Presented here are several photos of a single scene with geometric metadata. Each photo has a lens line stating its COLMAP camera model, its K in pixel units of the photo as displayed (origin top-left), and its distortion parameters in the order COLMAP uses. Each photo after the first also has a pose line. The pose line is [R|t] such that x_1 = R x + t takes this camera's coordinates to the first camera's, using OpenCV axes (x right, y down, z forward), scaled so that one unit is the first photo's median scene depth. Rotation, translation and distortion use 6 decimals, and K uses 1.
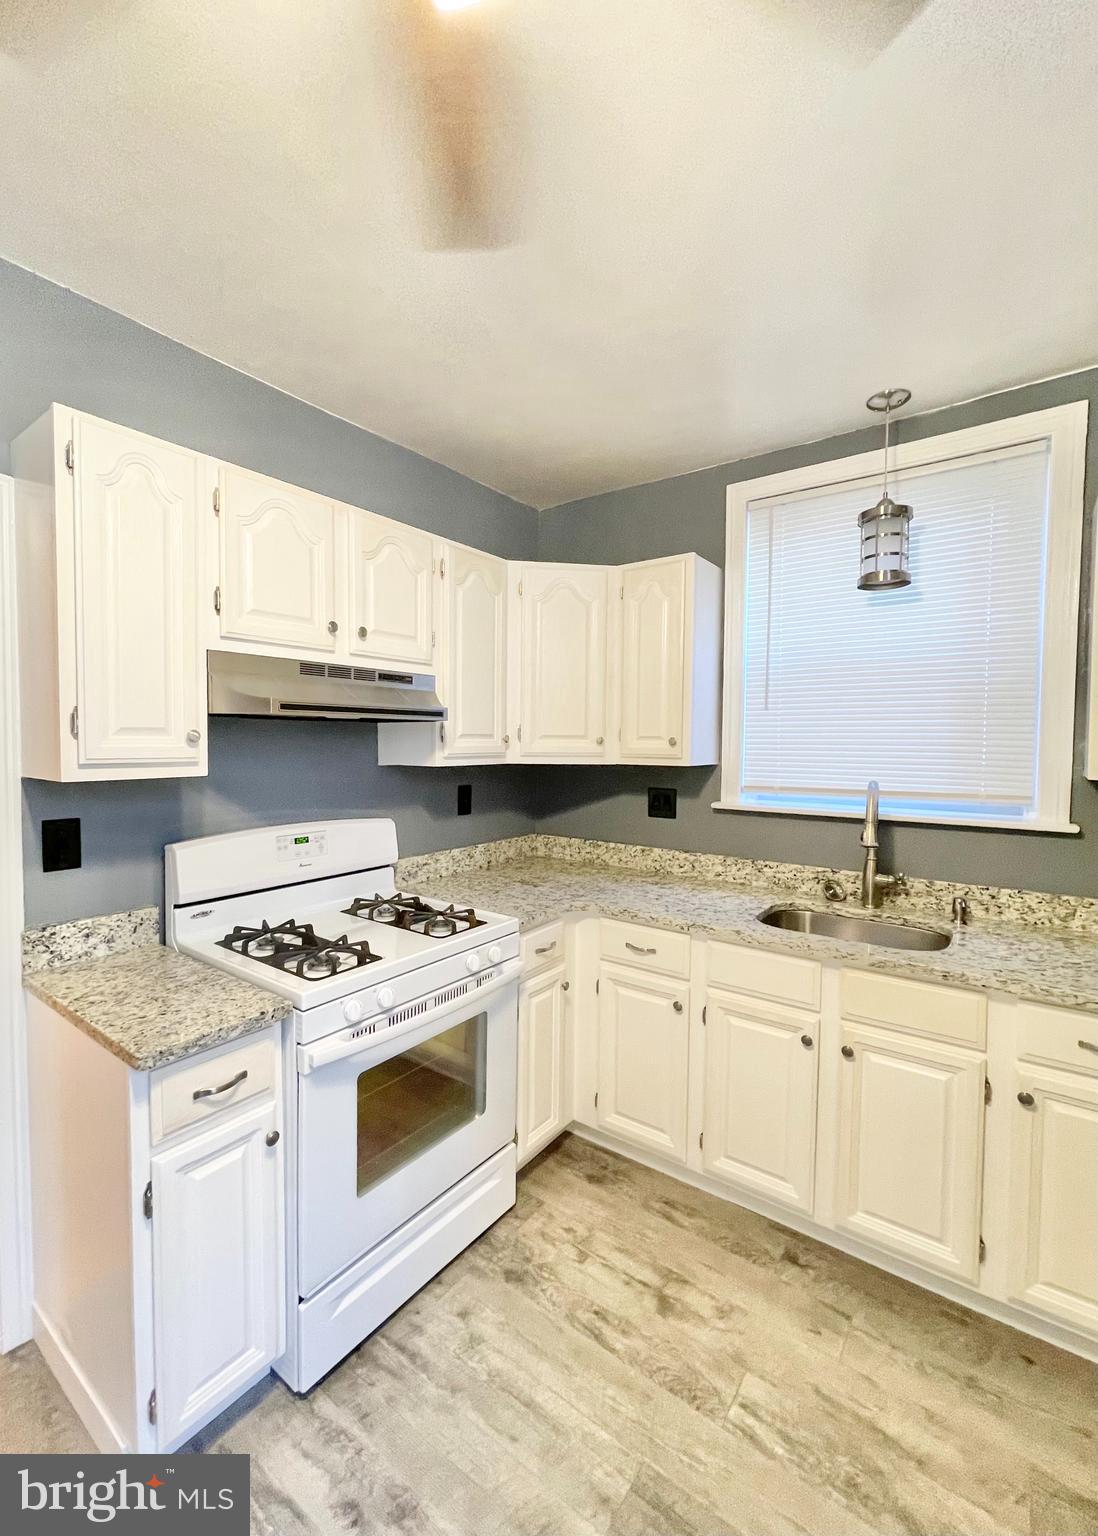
lens RADIAL K [[648.3, 0, 521.0], [0, 648.3, 763.7], [0, 0, 1]] dist [-0.002442, 0.000242]
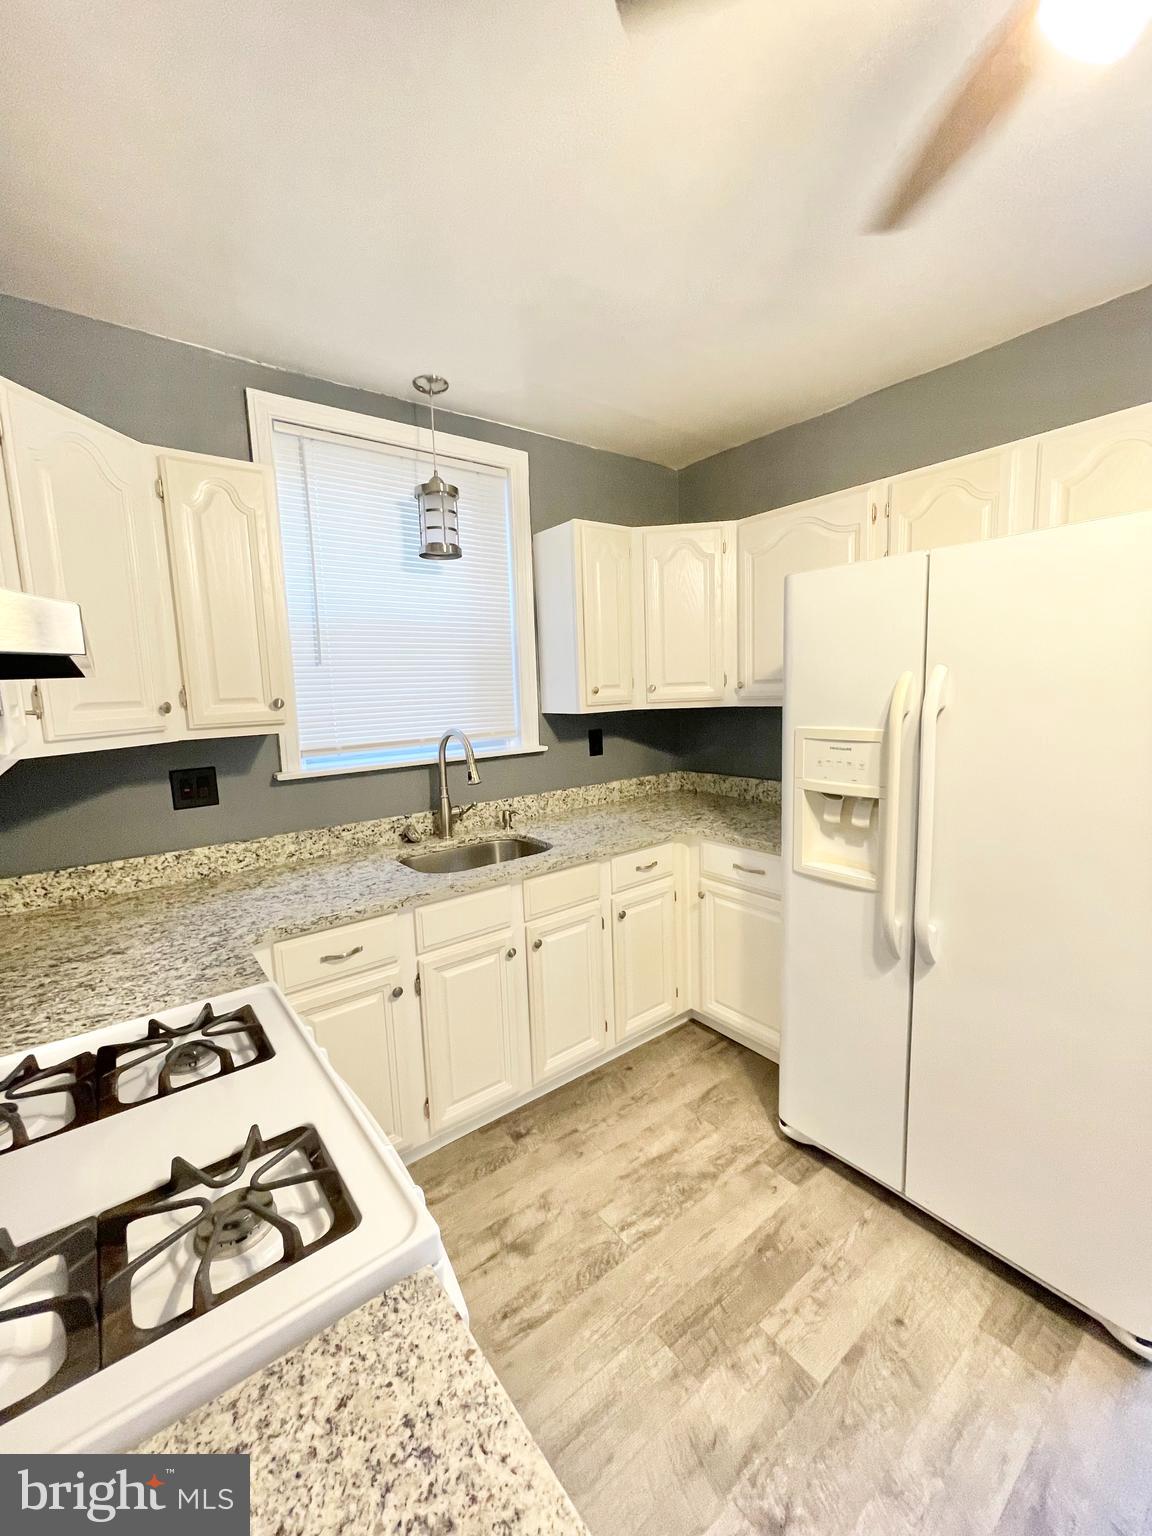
lens RADIAL K [[619.0, 0, 579.0], [0, 619.0, 766.1], [0, 0, 1]] dist [0.001012, -0.001723]
pose [[0.251433, -0.139960, 0.957702, -0.502369], [0.071936, 0.989455, 0.125715, -0.032704], [-0.965198, 0.037284, 0.258850, 0.535421]]
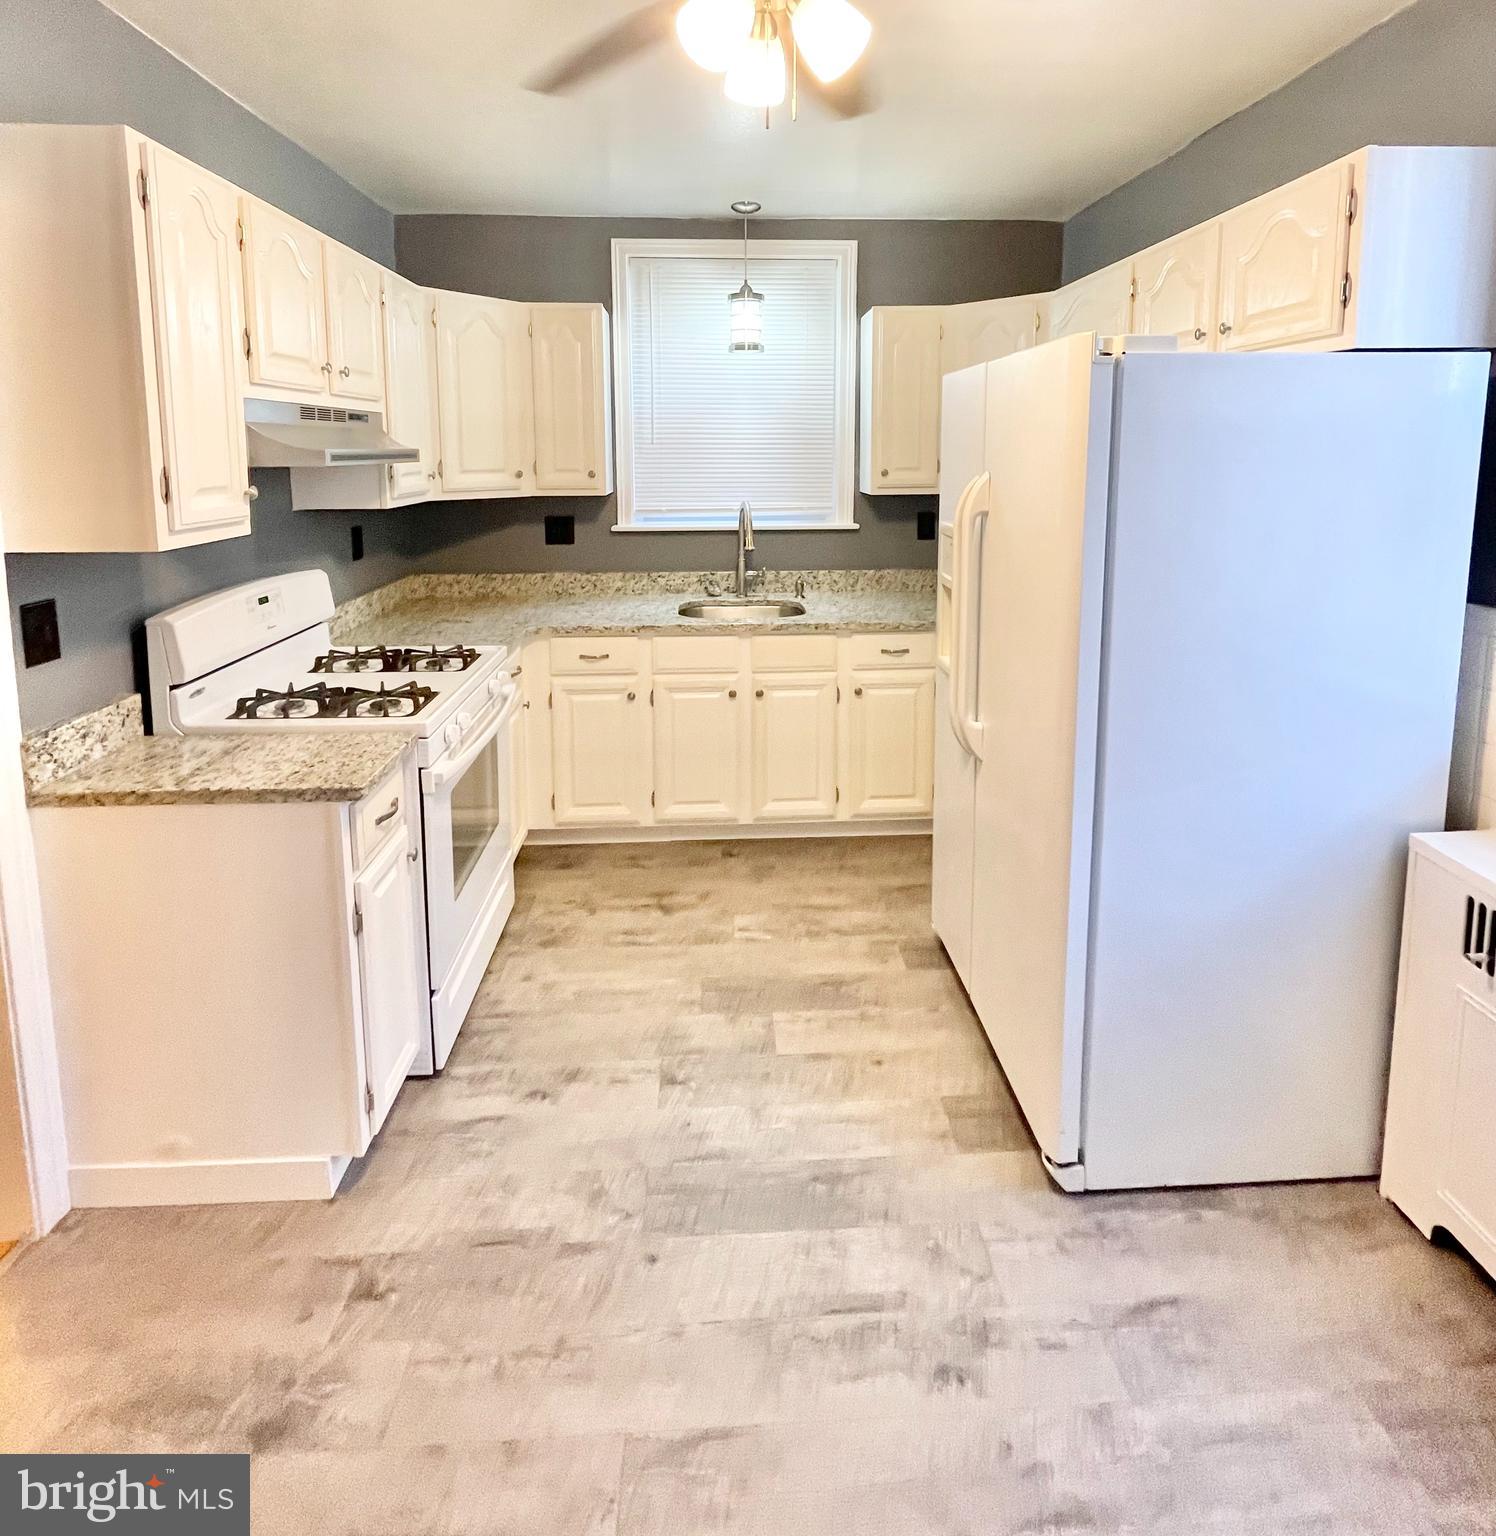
lens RADIAL K [[810.7, 0, 750.0], [0, 810.7, 529.2], [0, 0, 1]] dist [0.011363, -0.007792]
pose [[0.760349, -0.073198, 0.645377, -0.559616], [0.031973, 0.996643, 0.075370, -0.042973], [-0.648727, -0.036673, 0.760137, -0.285786]]
